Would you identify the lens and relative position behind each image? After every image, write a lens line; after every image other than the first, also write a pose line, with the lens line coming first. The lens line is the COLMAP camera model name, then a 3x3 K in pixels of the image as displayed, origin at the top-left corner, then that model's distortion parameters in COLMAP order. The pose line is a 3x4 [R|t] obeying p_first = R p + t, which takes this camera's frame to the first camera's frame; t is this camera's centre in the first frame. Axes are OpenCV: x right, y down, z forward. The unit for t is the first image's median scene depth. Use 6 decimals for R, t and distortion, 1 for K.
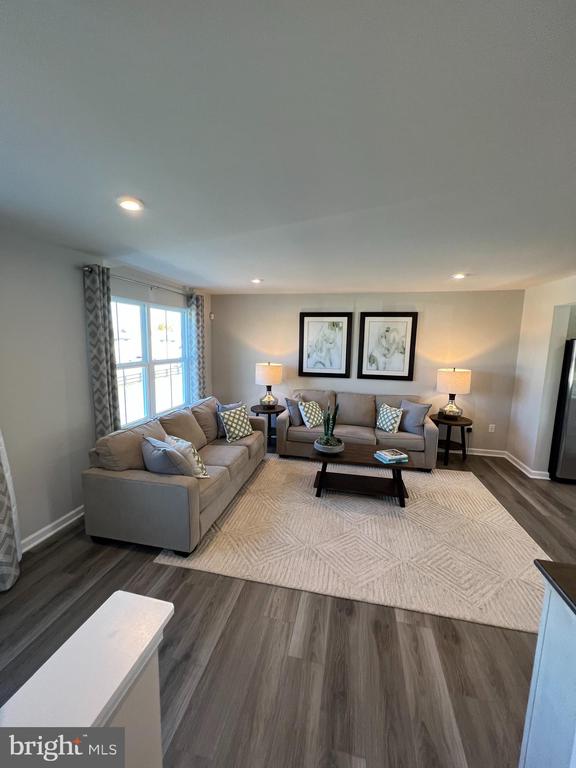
lens RADIAL K [[306.1, 0, 288.3], [0, 306.1, 382.3], [0, 0, 1]] dist [-0.002722, 0.001002]
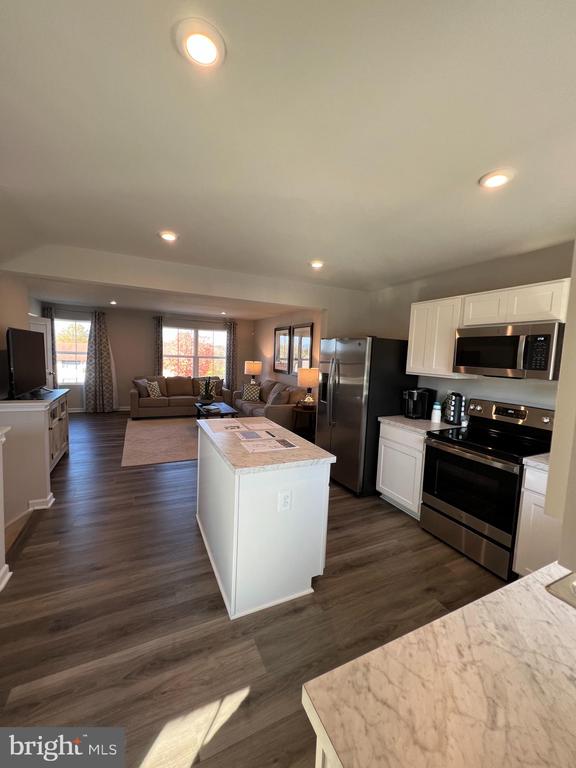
lens RADIAL K [[306.1, 0, 288.8], [0, 306.1, 382.9], [0, 0, 1]] dist [-0.002722, 0.001002]
pose [[0.617844, 0.080709, -0.782148, 1.465435], [-0.132207, 0.991220, -0.002152, 0.032008], [0.775107, 0.104735, 0.623089, 0.188141]]
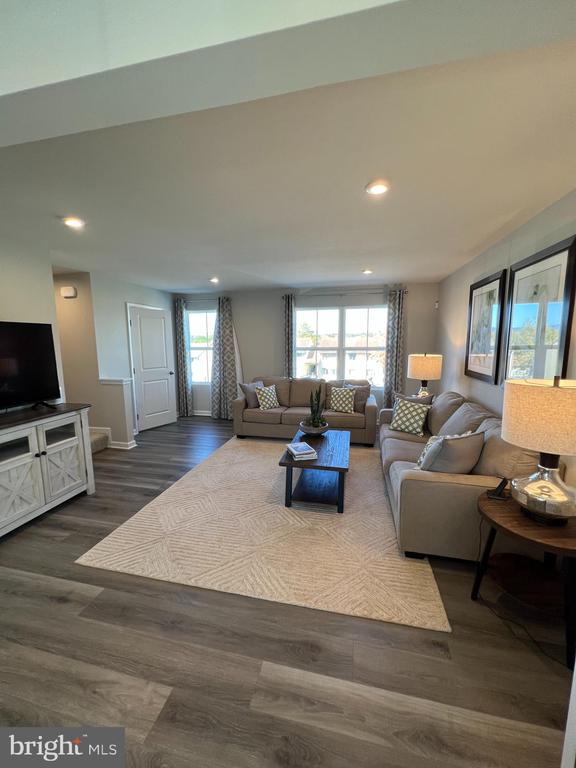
lens RADIAL K [[306.1, 0, 288.4], [0, 306.1, 382.7], [0, 0, 1]] dist [-0.002722, 0.001002]
pose [[-0.007177, 0.120764, -0.992655, 0.905256], [-0.125416, 0.984734, 0.120707, -0.044314], [0.992078, 0.125361, 0.008078, 0.702217]]
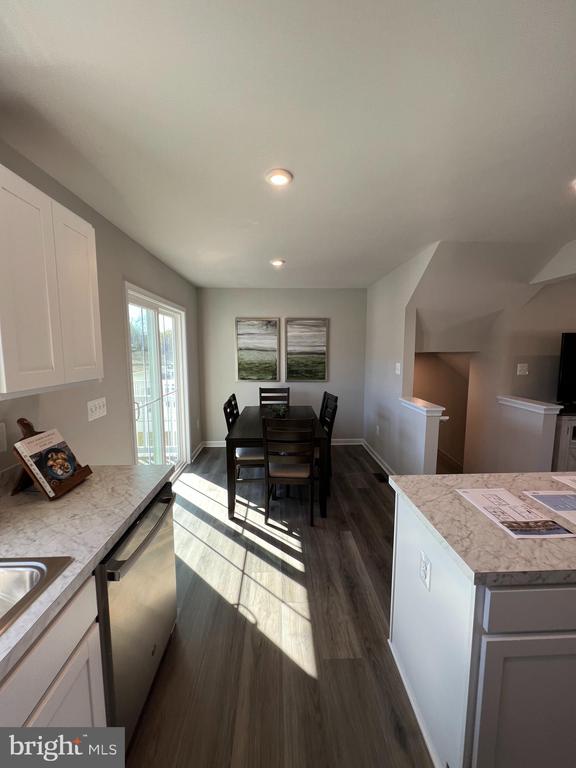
lens RADIAL K [[306.1, 0, 285.9], [0, 306.1, 383.9], [0, 0, 1]] dist [-0.002722, 0.001002]
pose [[-0.969967, 0.012161, -0.242934, 1.329477], [-0.045852, 0.971702, 0.231716, -0.031539], [0.238878, 0.235896, -0.941961, 0.669944]]
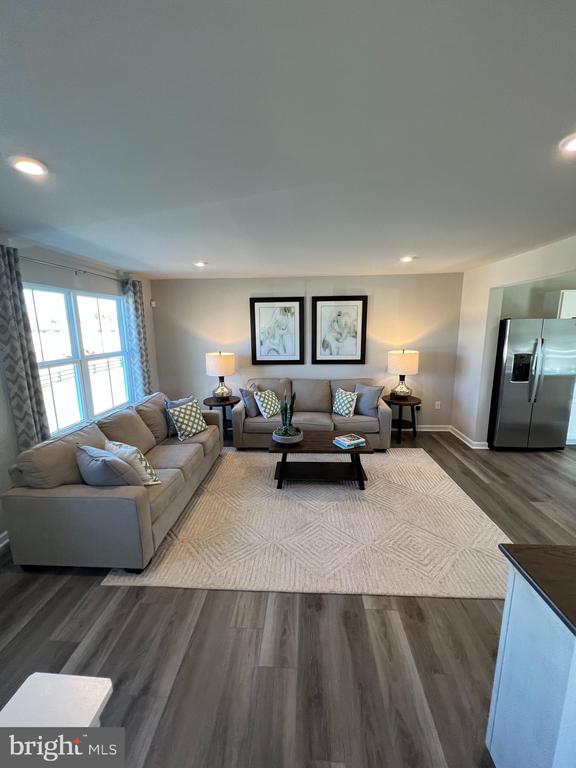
lens RADIAL K [[306.1, 0, 288.4], [0, 306.1, 382.5], [0, 0, 1]] dist [-0.002722, 0.001002]
pose [[0.987230, -0.057905, 0.148402, 0.000346], [0.050681, 0.997360, 0.052013, -0.010355], [-0.151022, -0.043828, 0.987558, 0.034283]]
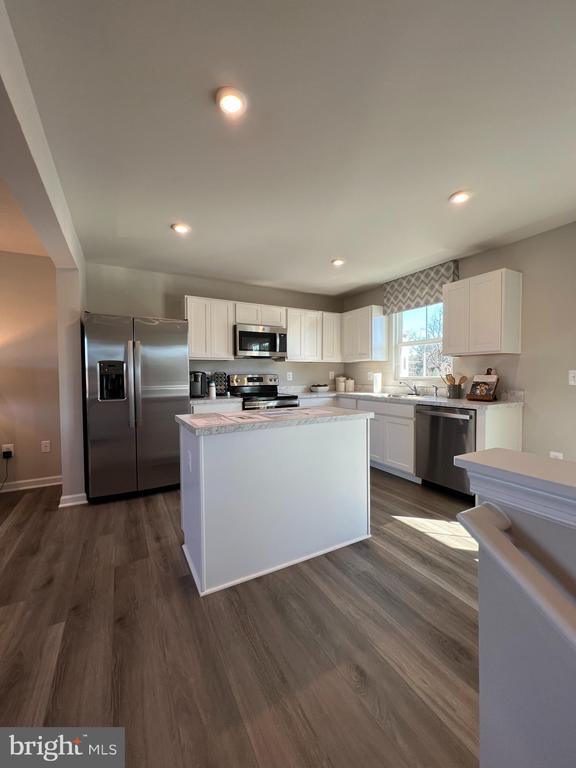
lens RADIAL K [[306.1, 0, 287.8], [0, 306.1, 382.1], [0, 0, 1]] dist [-0.002722, 0.001002]
pose [[0.751856, -0.037611, 0.658254, 0.676478], [0.104483, 0.992553, -0.062628, 0.114744], [-0.650996, 0.115863, 0.750186, 0.088289]]
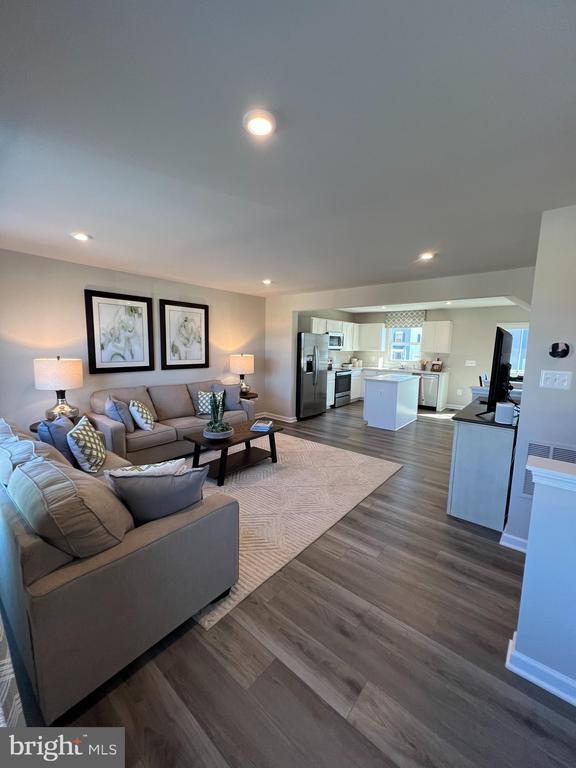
lens RADIAL K [[306.1, 0, 288.2], [0, 306.1, 383.2], [0, 0, 1]] dist [-0.002722, 0.001002]
pose [[0.461518, -0.120535, 0.878904, -0.490674], [0.107501, 0.991024, 0.079462, -0.006149], [-0.880593, 0.057810, 0.470333, 0.255715]]
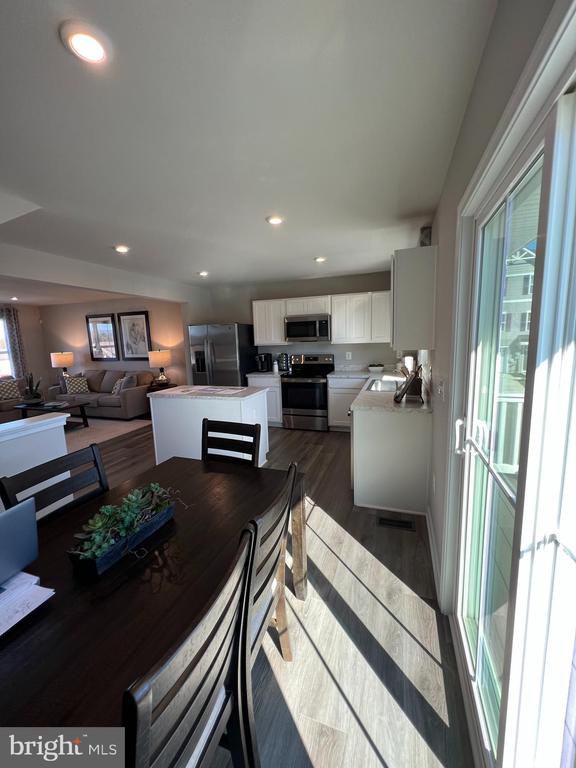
lens RADIAL K [[306.1, 0, 287.9], [0, 306.1, 383.4], [0, 0, 1]] dist [-0.002722, 0.001002]
pose [[0.990803, -0.030503, -0.131829, 1.329983], [0.033160, 0.999288, 0.018002, 0.105536], [0.131186, -0.022208, 0.991109, -0.327783]]
